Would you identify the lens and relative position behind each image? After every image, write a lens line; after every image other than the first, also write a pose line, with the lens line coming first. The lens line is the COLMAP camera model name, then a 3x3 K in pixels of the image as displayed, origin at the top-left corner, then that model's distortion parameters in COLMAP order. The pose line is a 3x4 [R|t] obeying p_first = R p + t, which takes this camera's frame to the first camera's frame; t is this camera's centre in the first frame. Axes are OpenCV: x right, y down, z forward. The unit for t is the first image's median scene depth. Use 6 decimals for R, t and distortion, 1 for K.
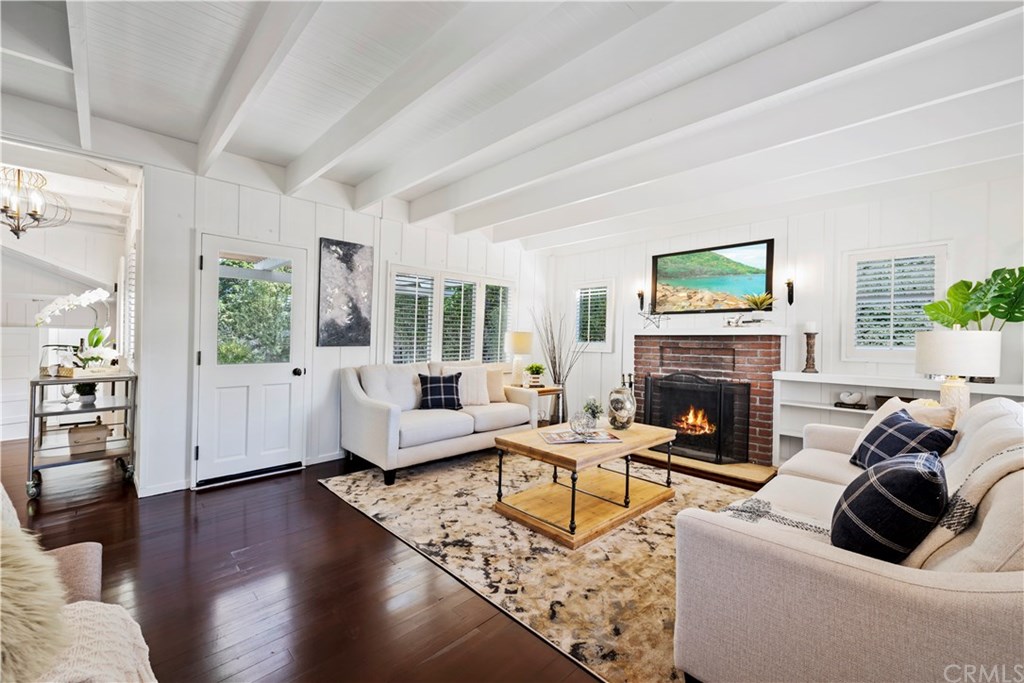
lens RADIAL K [[401.6, 0, 528.5], [0, 401.6, 340.7], [0, 0, 1]] dist [0.008388, 0.000166]
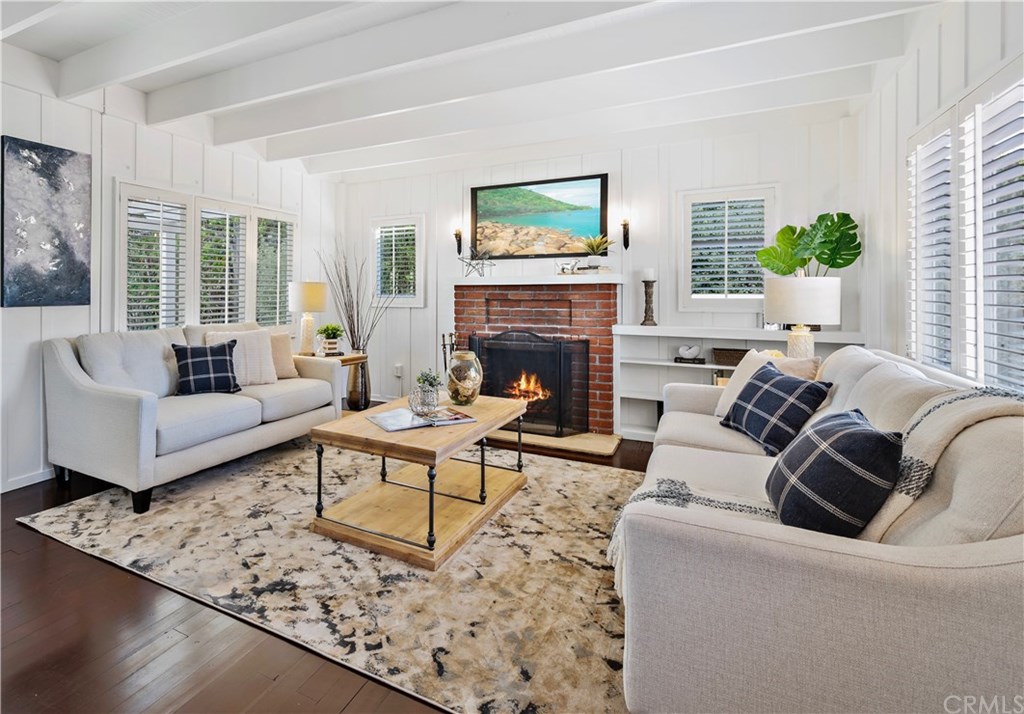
lens RADIAL K [[506.2, 0, 417.8], [0, 506.2, 295.5], [0, 0, 1]] dist [0.012243, -0.000938]
pose [[0.966868, -0.014107, 0.254886, -0.103039], [0.013288, 0.999900, 0.004938, 0.000764], [-0.254930, -0.001387, 0.966959, 0.062373]]
